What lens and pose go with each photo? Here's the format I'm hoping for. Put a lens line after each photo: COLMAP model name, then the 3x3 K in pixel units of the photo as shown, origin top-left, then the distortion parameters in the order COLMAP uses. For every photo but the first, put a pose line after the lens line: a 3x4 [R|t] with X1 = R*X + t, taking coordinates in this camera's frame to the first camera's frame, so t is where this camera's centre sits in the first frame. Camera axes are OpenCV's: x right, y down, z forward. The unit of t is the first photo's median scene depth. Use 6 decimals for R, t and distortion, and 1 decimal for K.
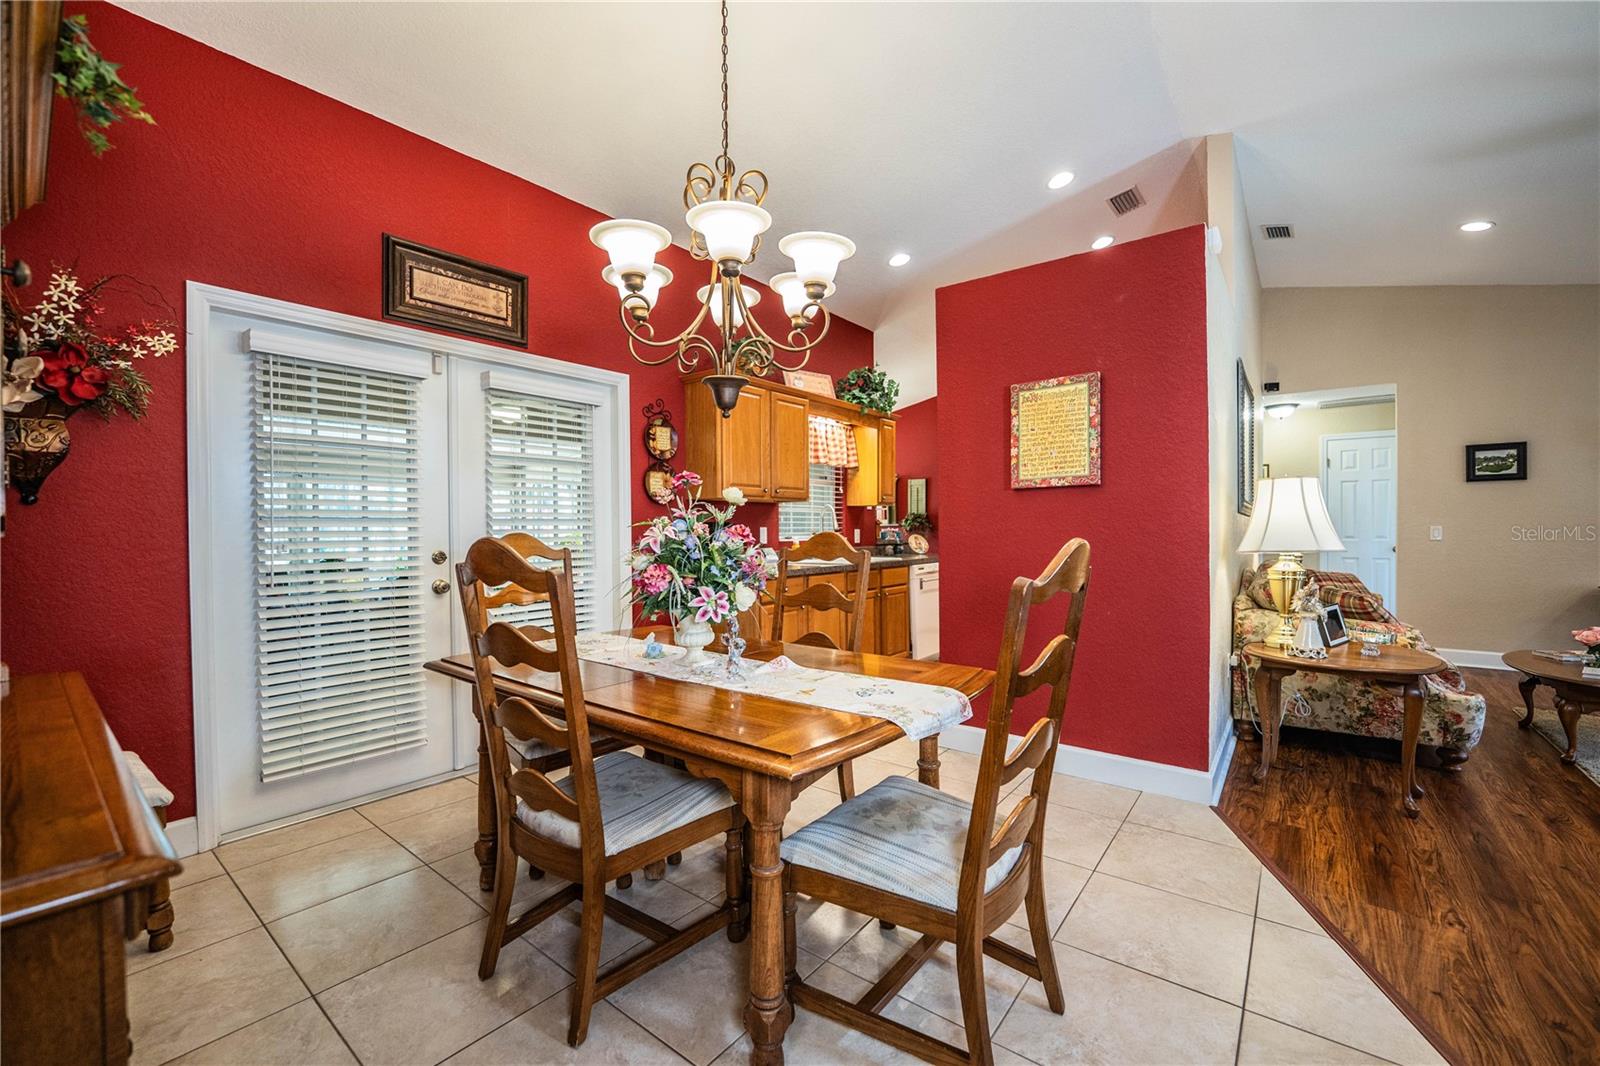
lens RADIAL K [[640.9, 0, 799.6], [0, 640.9, 535.6], [0, 0, 1]] dist [0.002168, 0.000426]
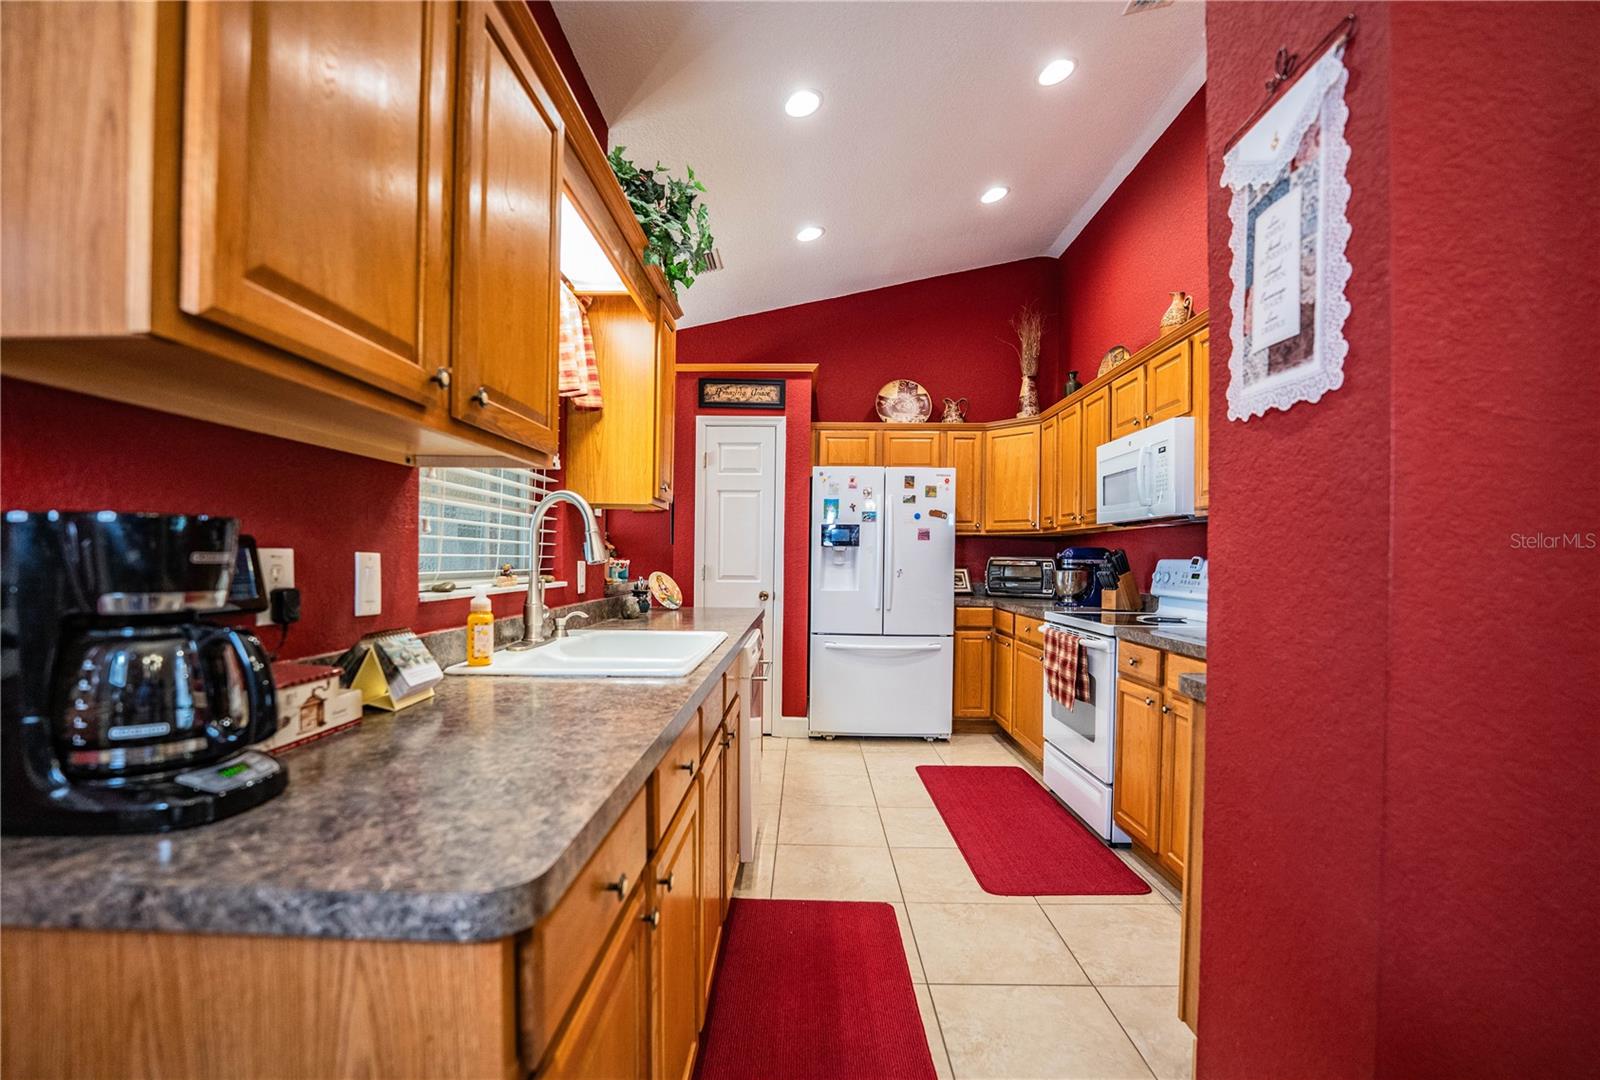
lens RADIAL K [[687.8, 0, 791.0], [0, 687.8, 565.8], [0, 0, 1]] dist [-0.019212, -0.000044]
pose [[0.798807, 0.005073, 0.601566, -0.074812], [-0.004977, 0.999986, -0.001824, -0.006160], [-0.601567, -0.001537, 0.798821, 0.571398]]
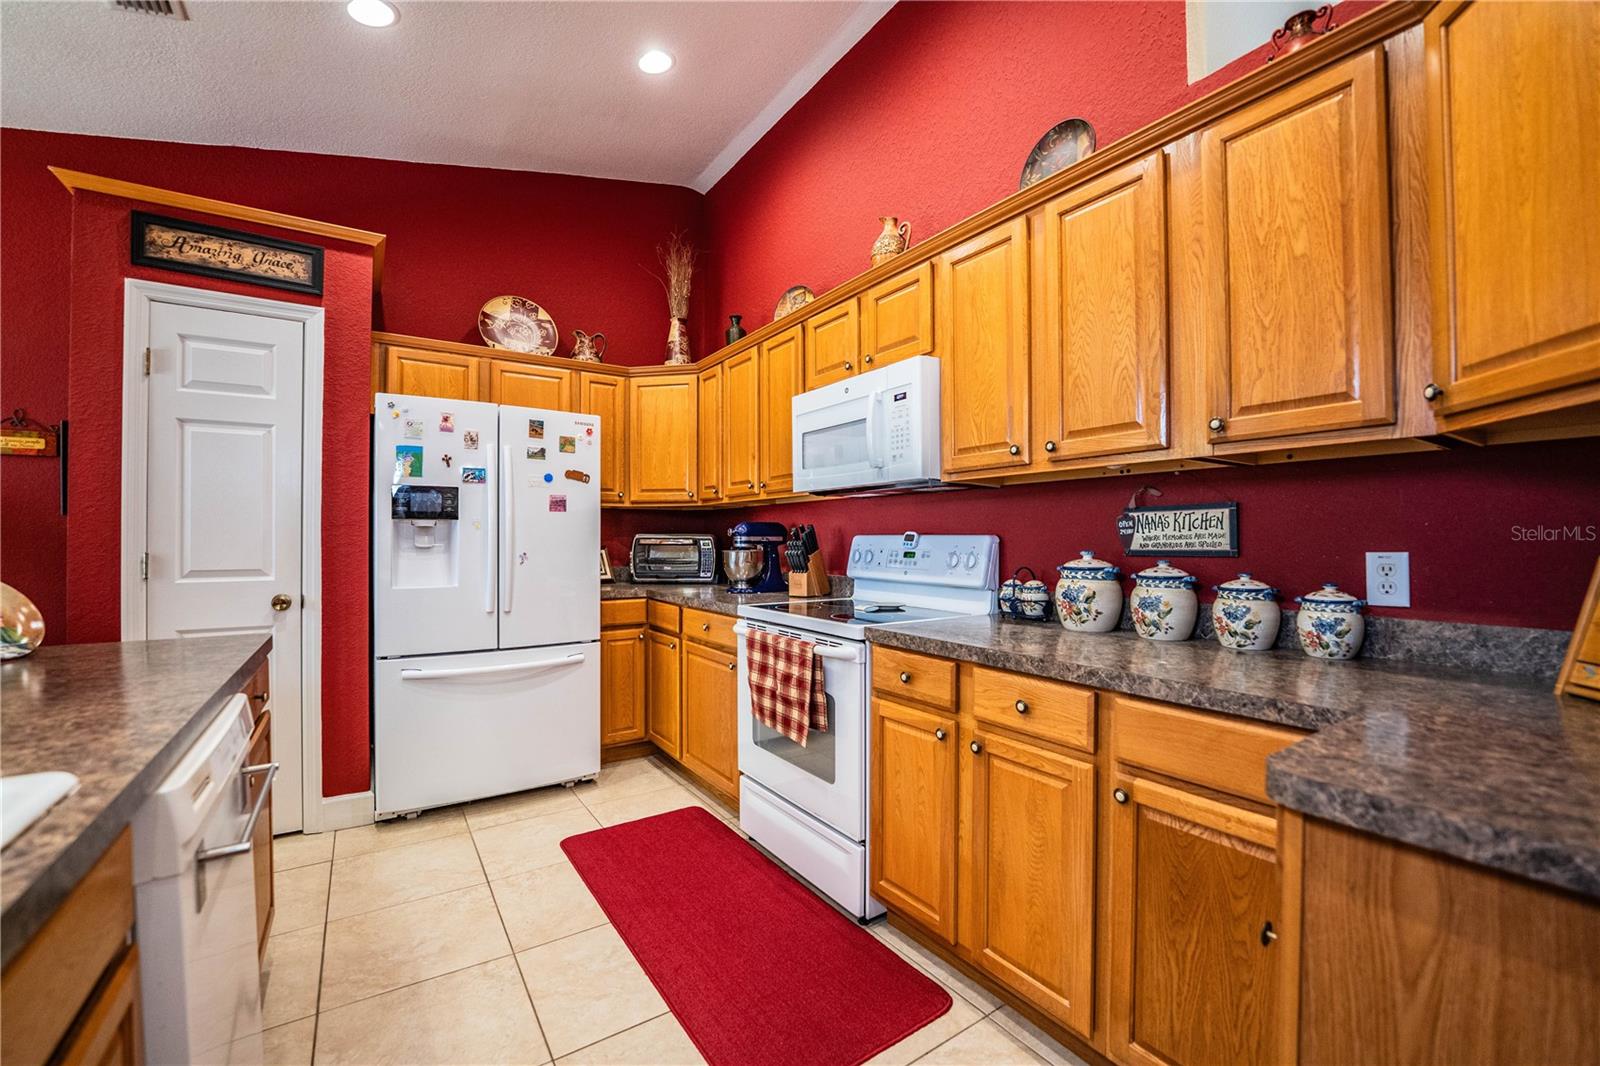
lens RADIAL K [[653.4, 0, 800.9], [0, 653.4, 537.4], [0, 0, 1]] dist [-0.027617, 0.002948]
pose [[0.306105, 0.004487, 0.951987, 0.073359], [0.011831, 0.999894, -0.008517, -0.009596], [-0.951924, 0.013870, 0.306019, 0.757121]]
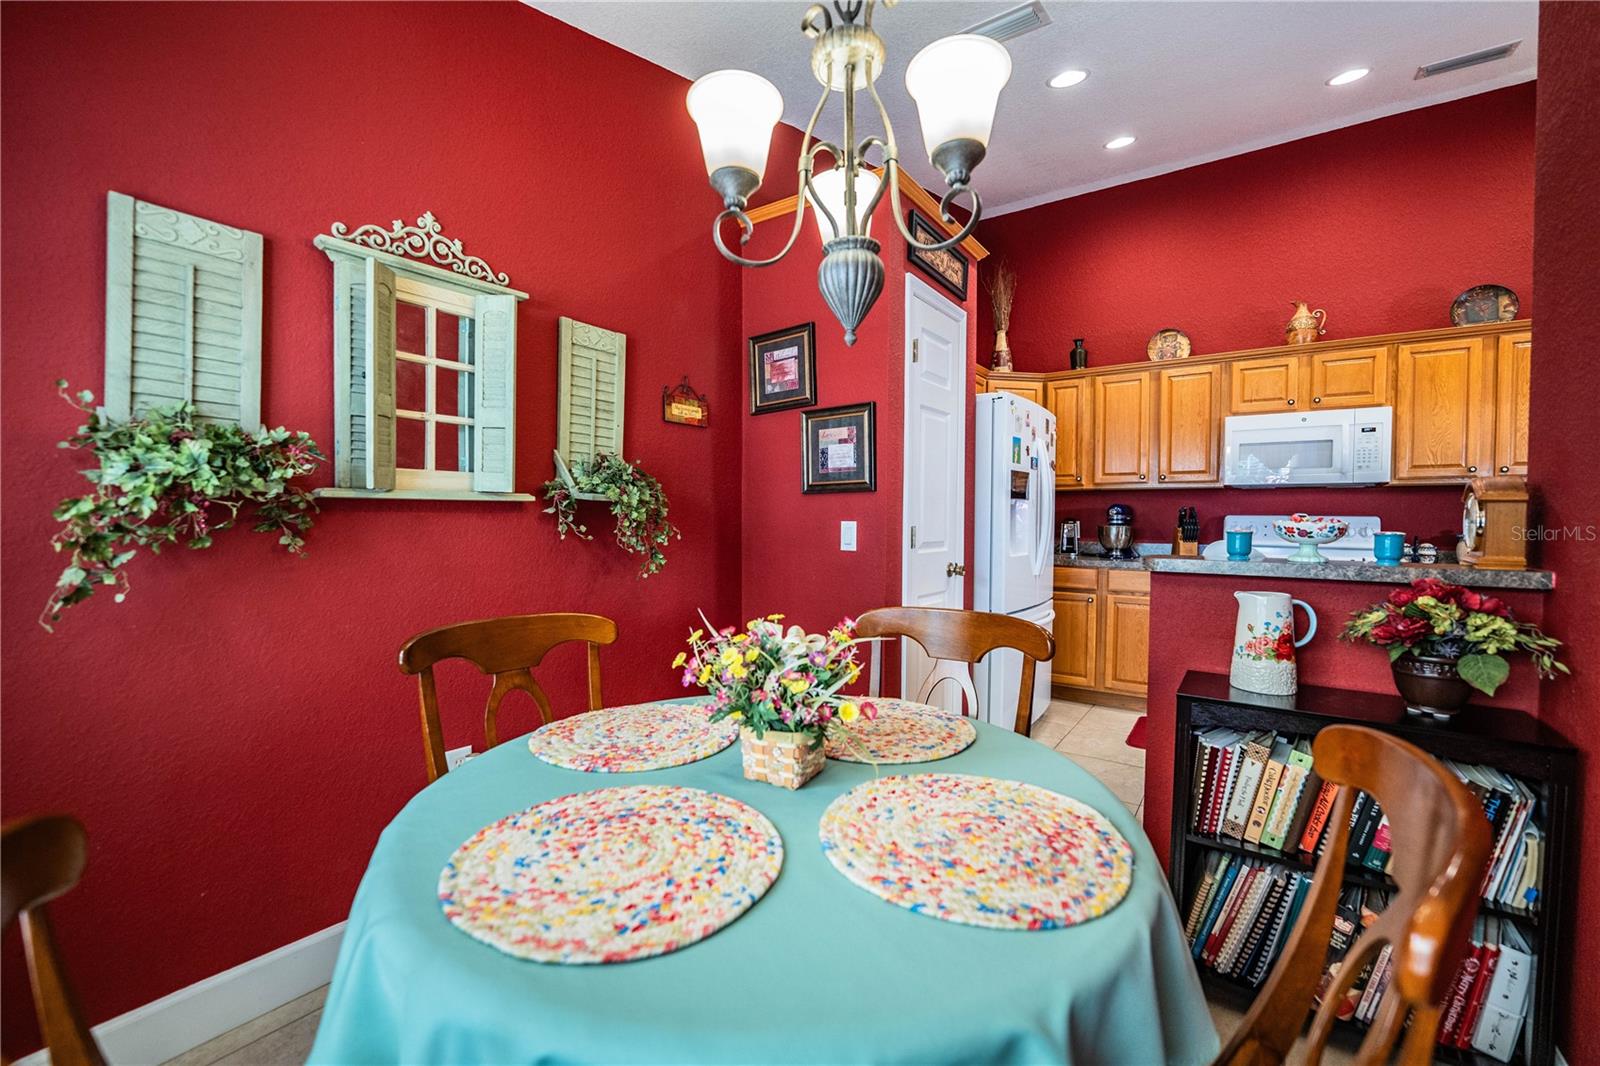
lens RADIAL K [[653.4, 0, 800.9], [0, 653.4, 537.4], [0, 0, 1]] dist [-0.027617, 0.002948]
pose [[-0.050837, -0.029025, 0.998285, -0.129658], [0.006326, 0.999548, 0.029384, -0.014806], [-0.998687, 0.007809, -0.050630, 1.406266]]
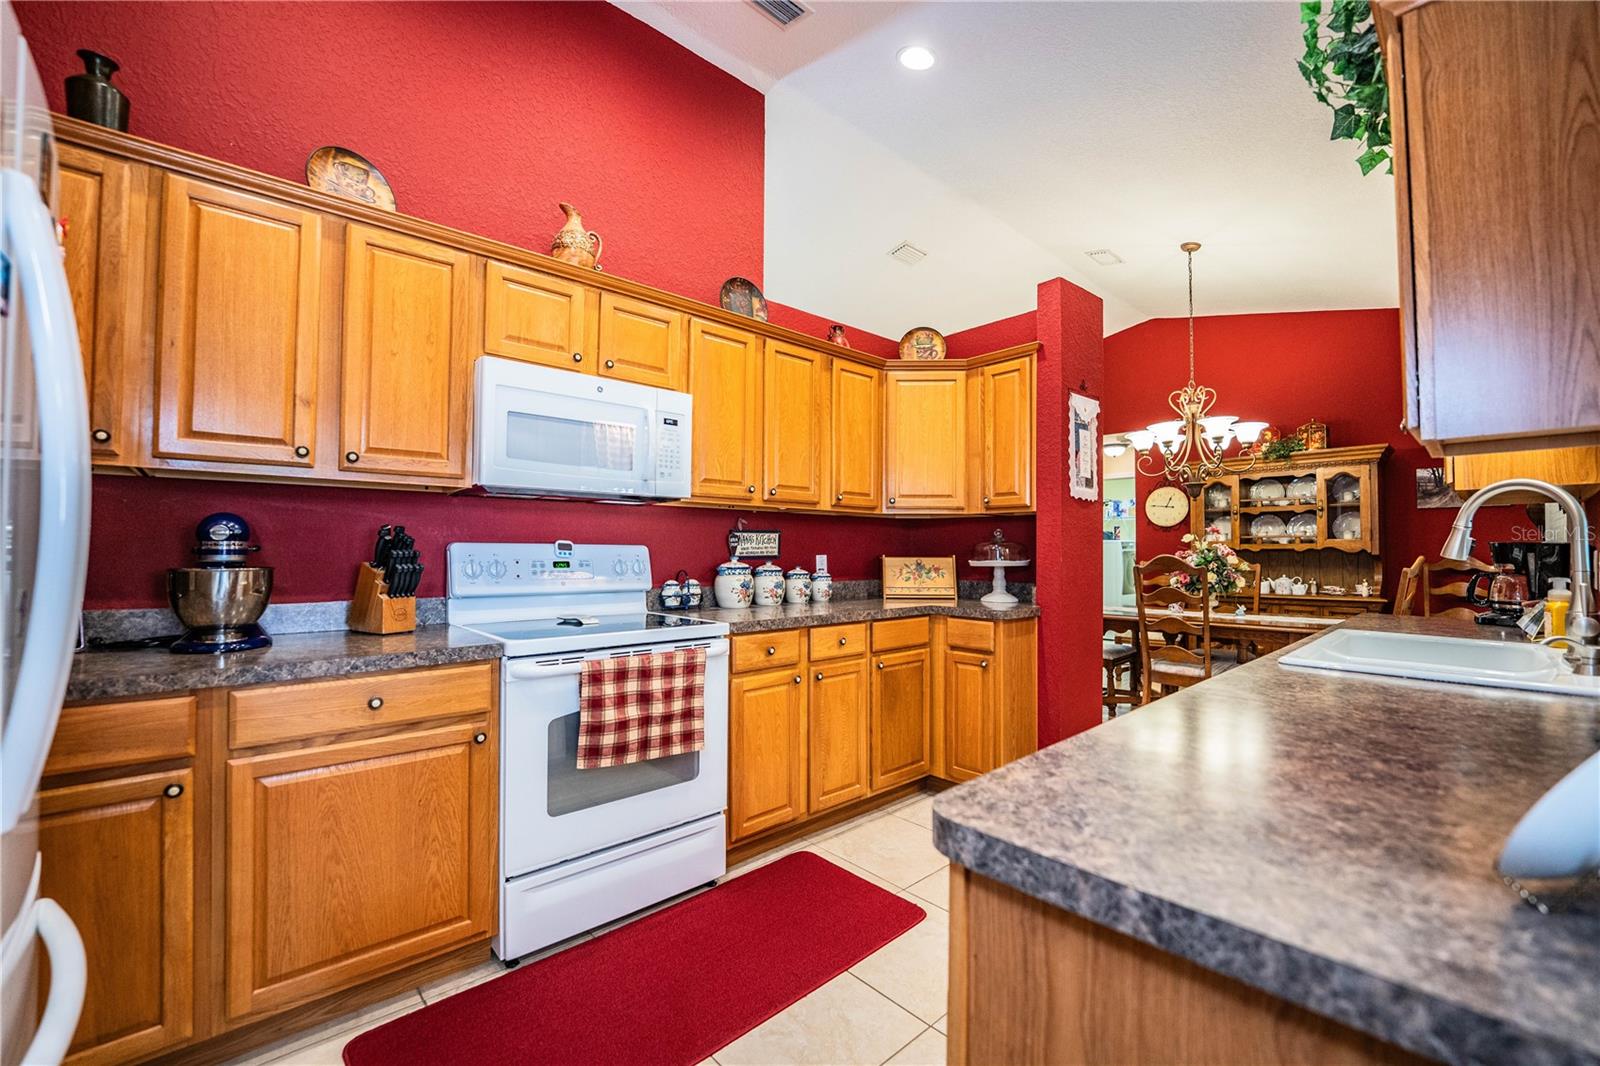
lens RADIAL K [[650.6, 0, 799.3], [0, 650.6, 537.8], [0, 0, 1]] dist [-0.024817, -0.000223]
pose [[-0.985894, 0.000478, 0.167370, 0.308318], [-0.000594, 0.999980, -0.006352, -0.015833], [-0.167369, -0.006362, -0.985874, 1.241892]]
